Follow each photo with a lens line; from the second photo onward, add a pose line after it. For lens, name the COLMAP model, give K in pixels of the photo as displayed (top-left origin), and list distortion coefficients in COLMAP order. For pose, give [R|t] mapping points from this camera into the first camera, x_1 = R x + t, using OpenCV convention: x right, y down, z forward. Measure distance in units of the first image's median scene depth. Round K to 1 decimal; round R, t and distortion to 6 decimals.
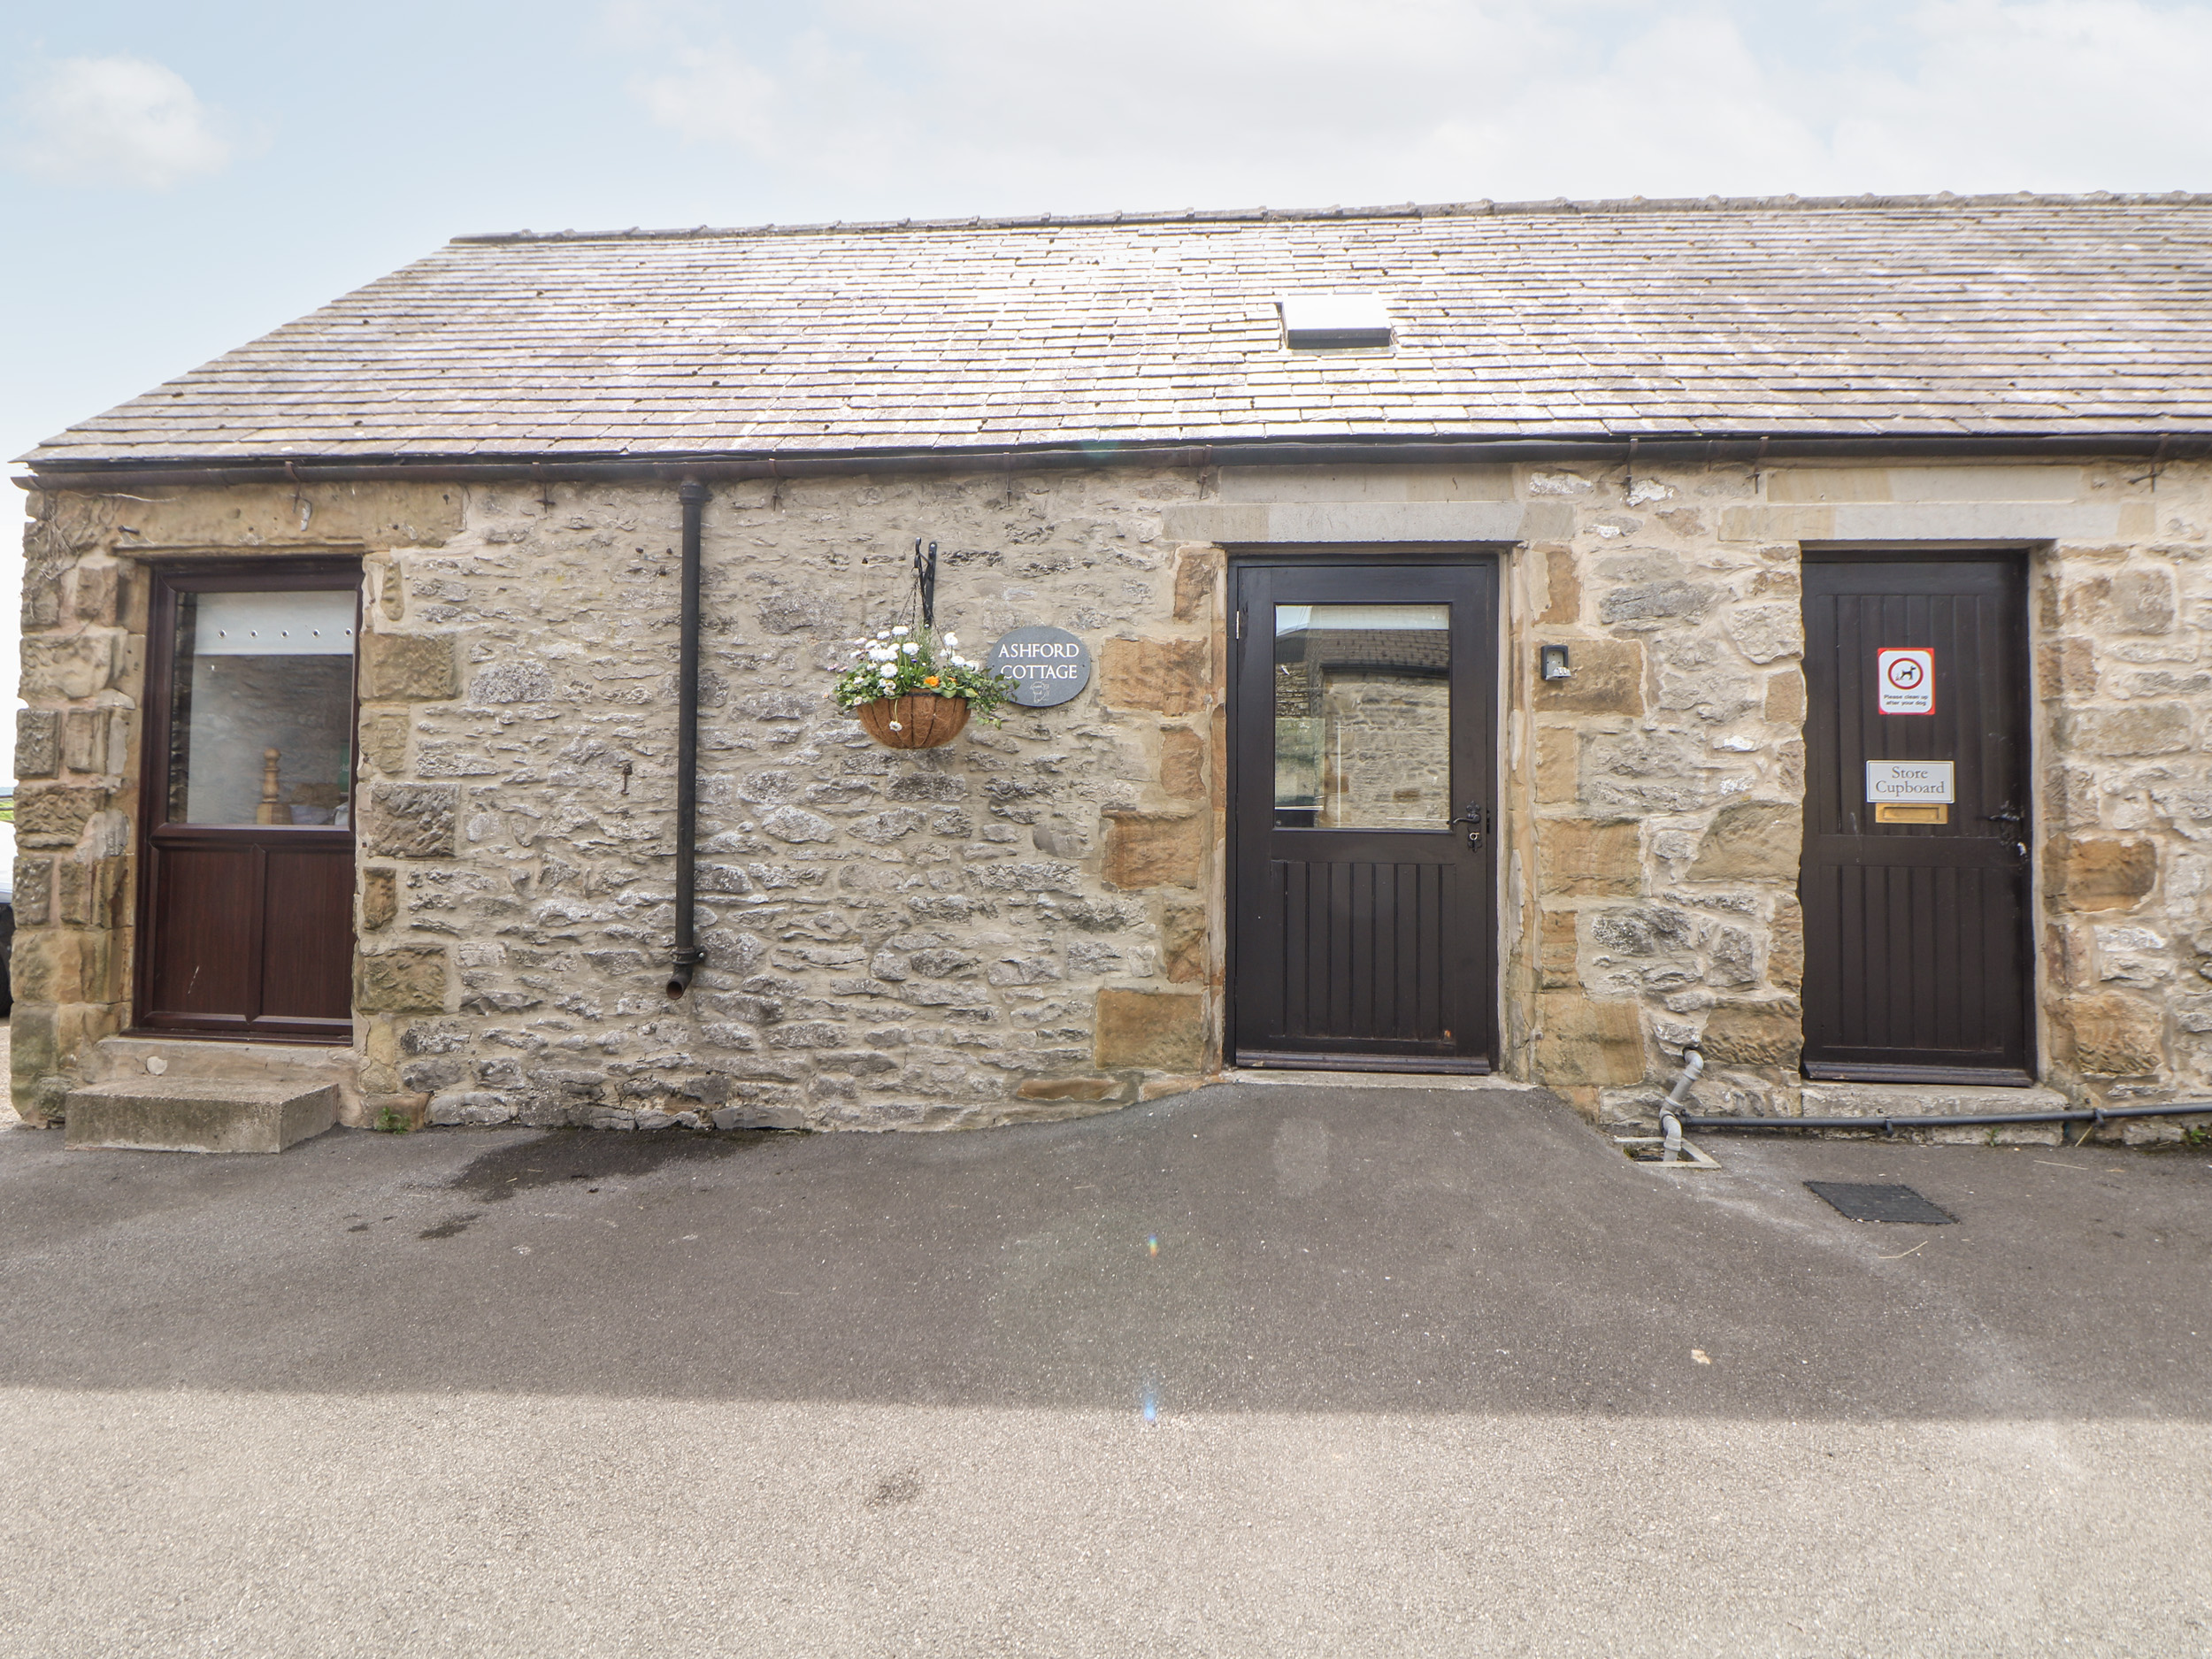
lens RADIAL K [[1214.2, 0, 1093.9], [0, 1214.2, 812.8], [0, 0, 1]] dist [-0.003428, -0.012522]
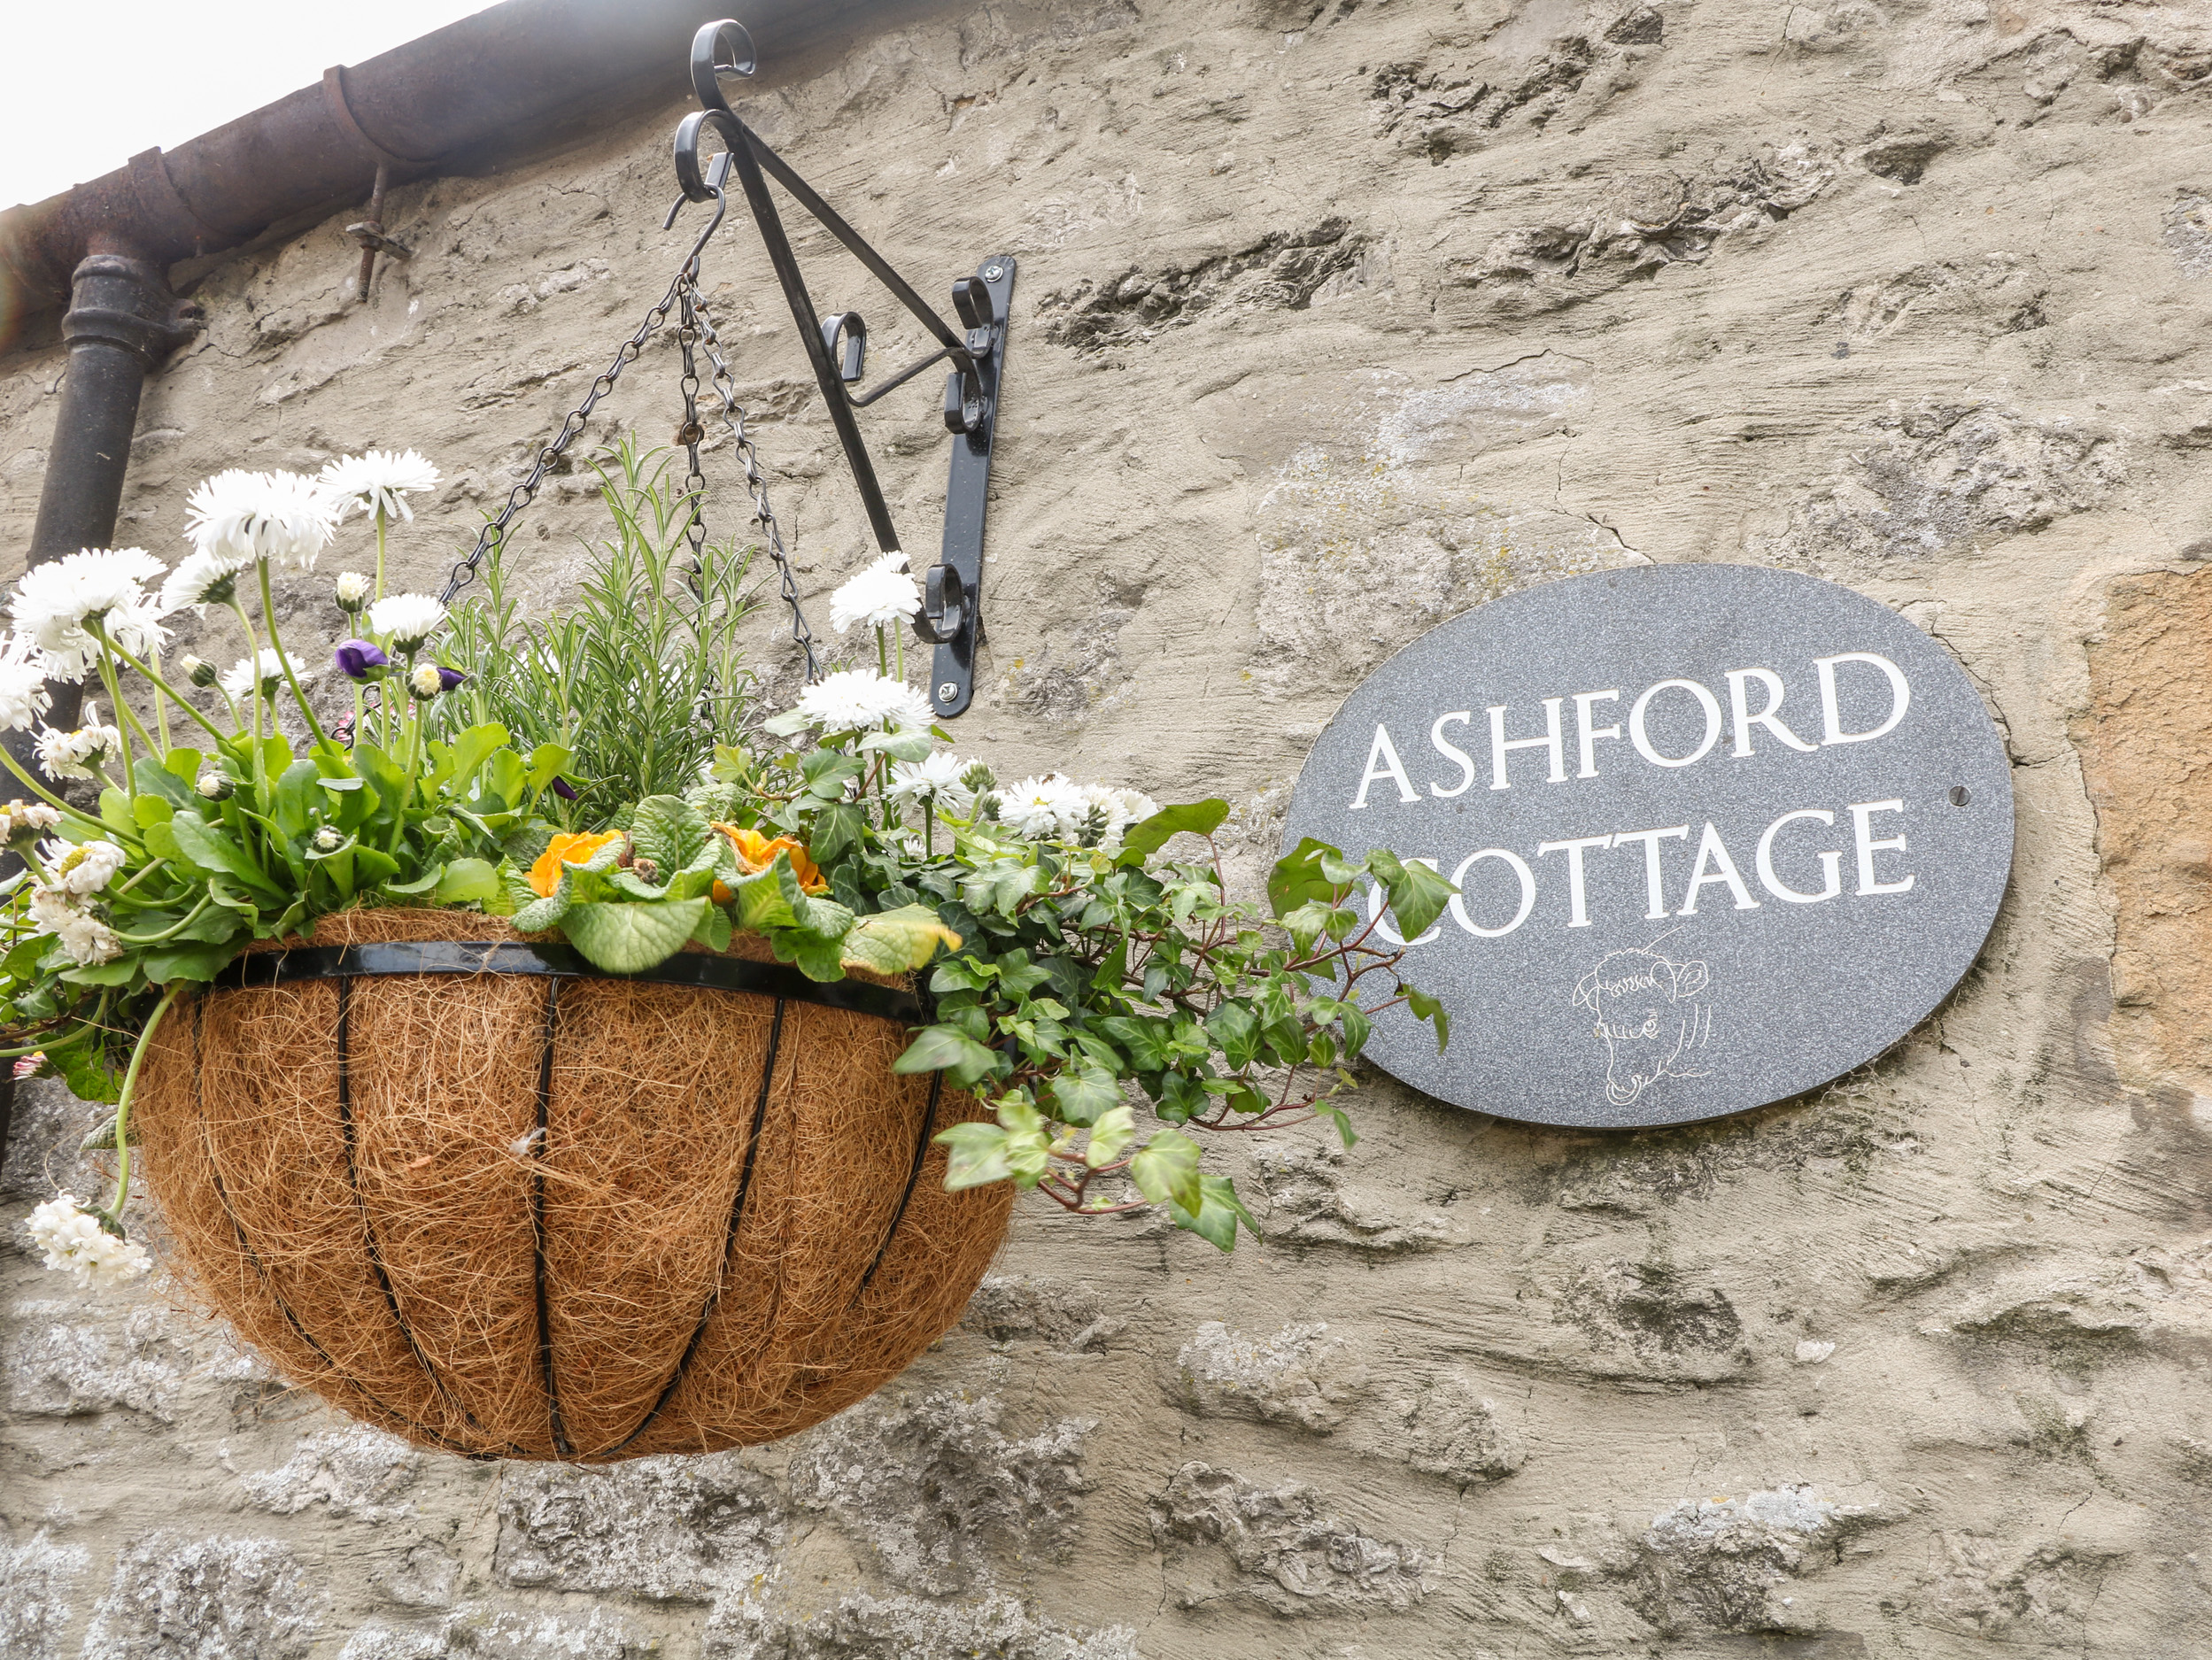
lens RADIAL K [[2067.5, 0, 1112.0], [0, 2067.5, 820.9], [0, 0, 1]] dist [-0.113981, 0.000000]
pose [[0.924837, -0.102716, -0.366232, -0.013189], [-0.018858, 0.949281, -0.313862, -0.047330], [0.379896, 0.297178, 0.875993, 0.766571]]
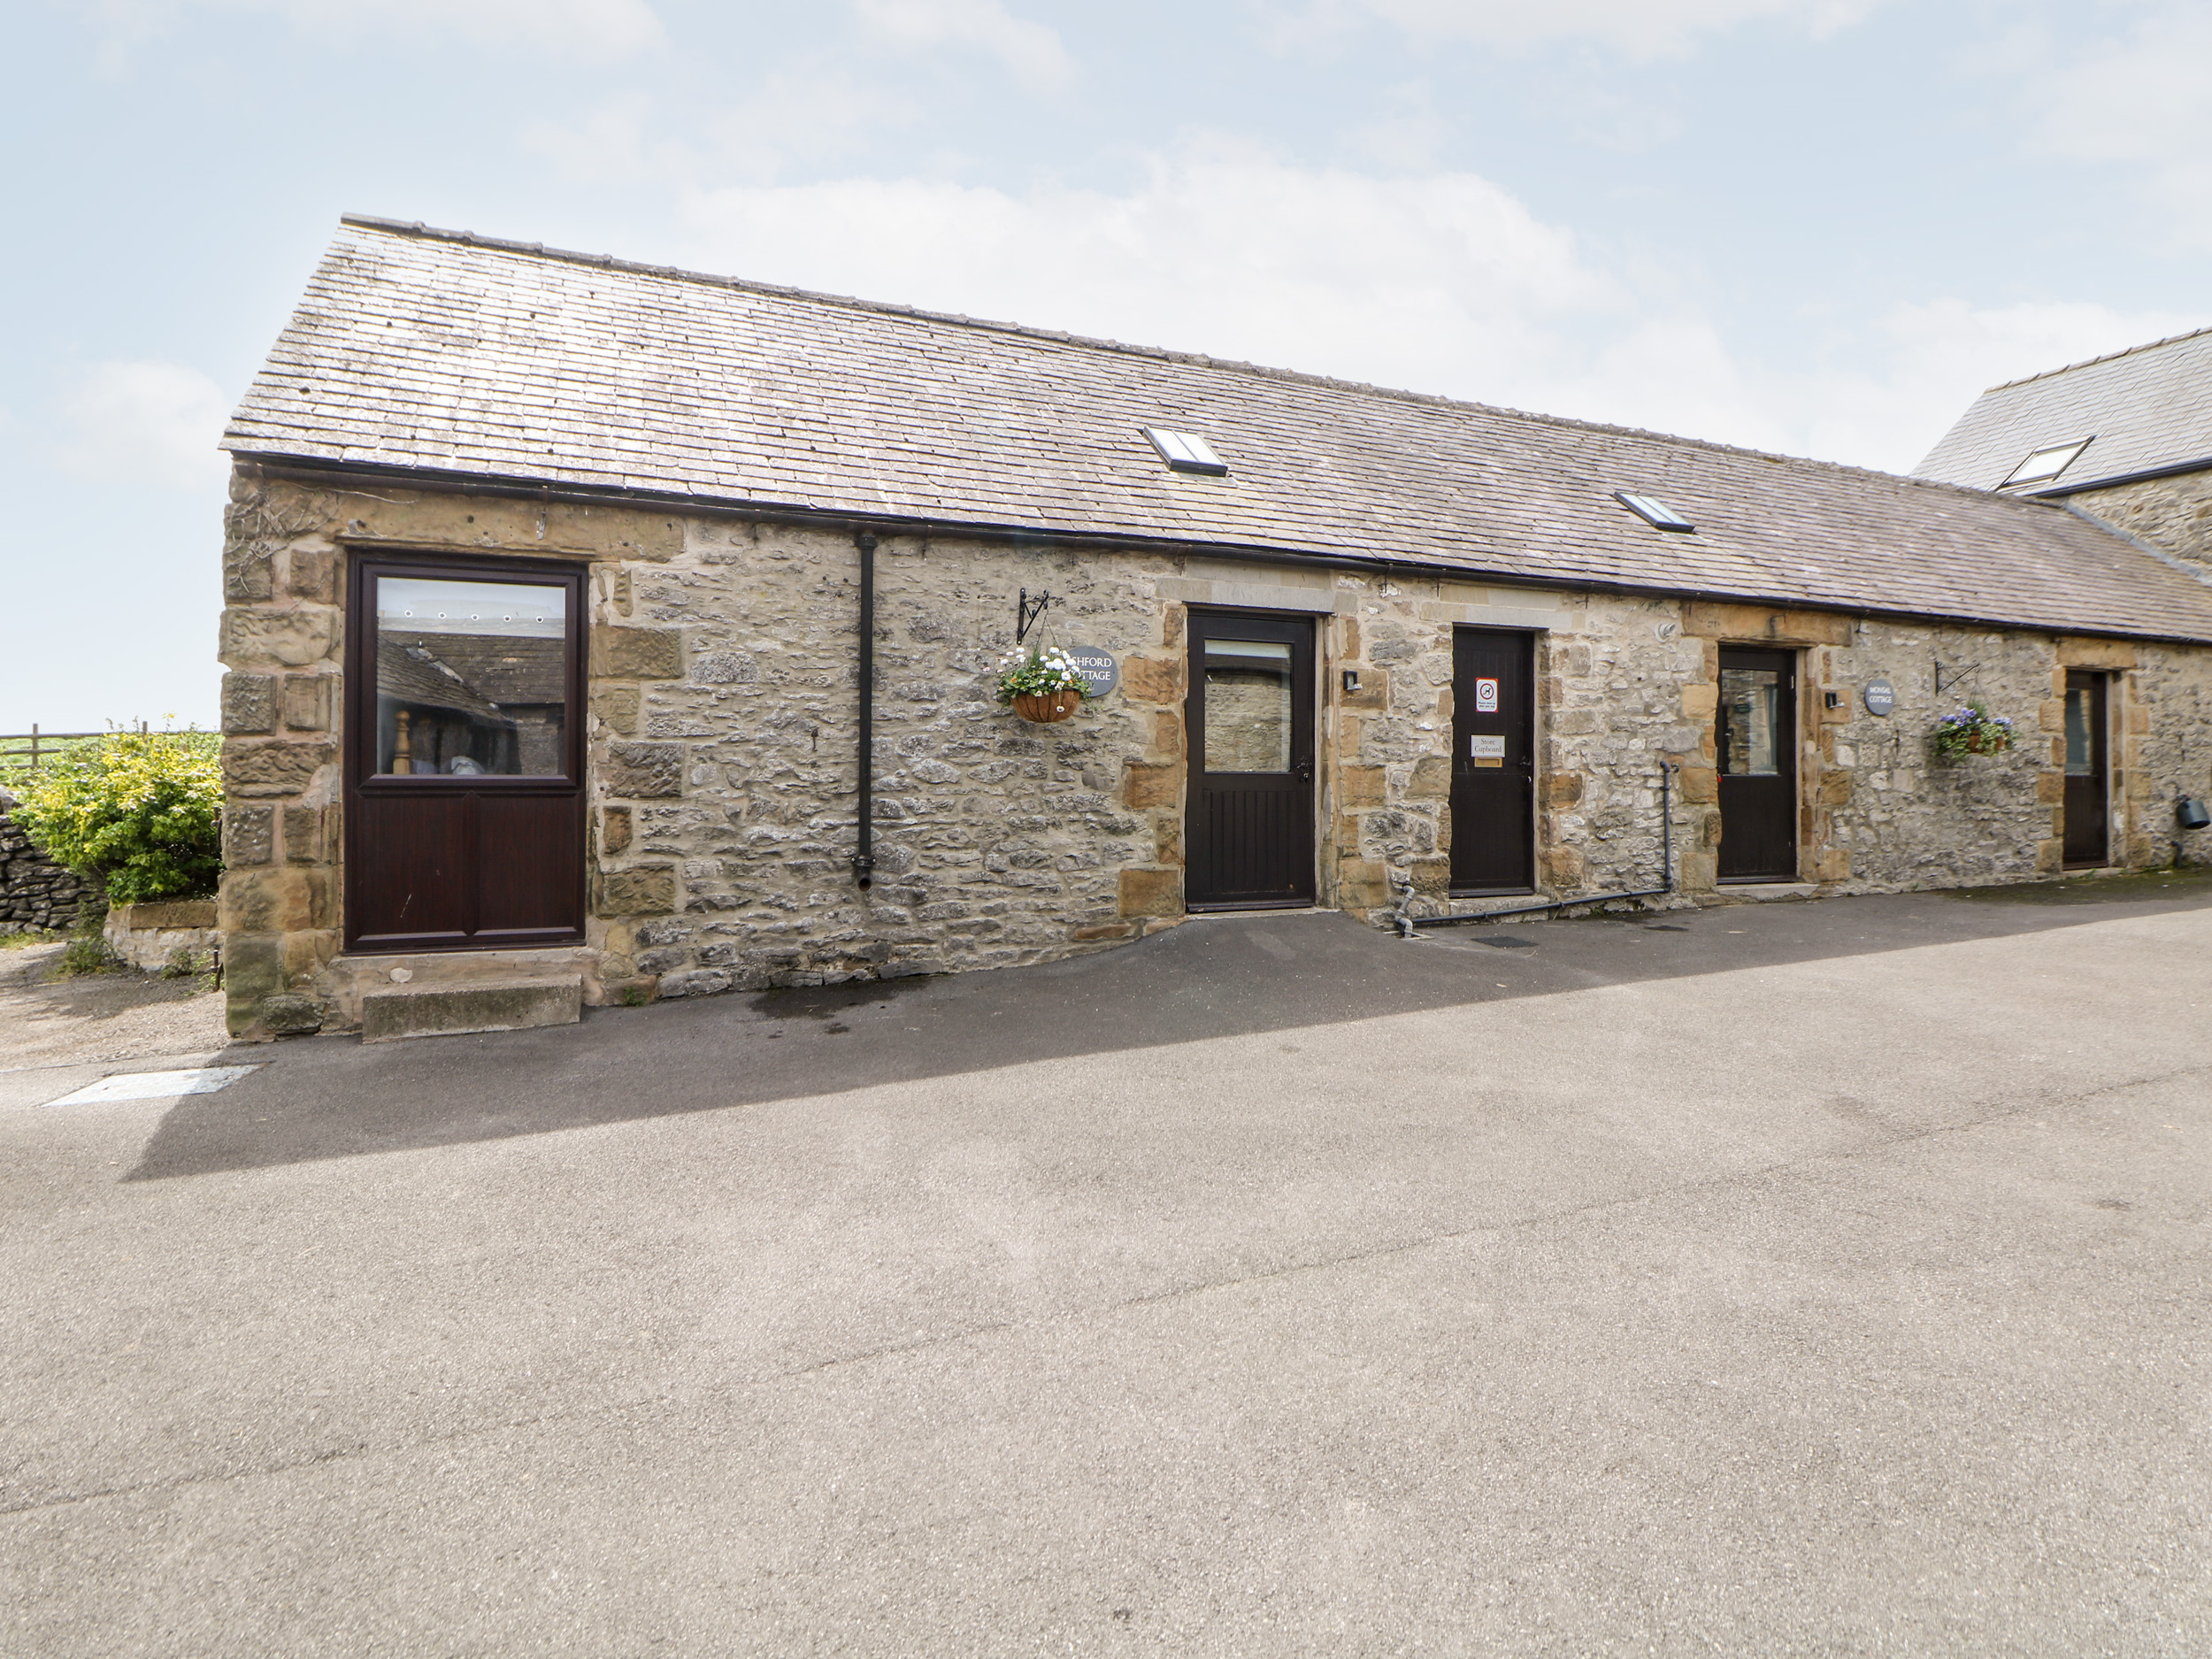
lens RADIAL K [[1214.2, 0, 1115.4], [0, 1214.2, 851.2], [0, 0, 1]] dist [-0.003428, -0.012522]
pose [[0.873386, -0.036567, 0.485653, -0.799822], [0.007762, 0.998096, 0.061191, 0.018725], [-0.486966, -0.049674, 0.872007, -0.430544]]
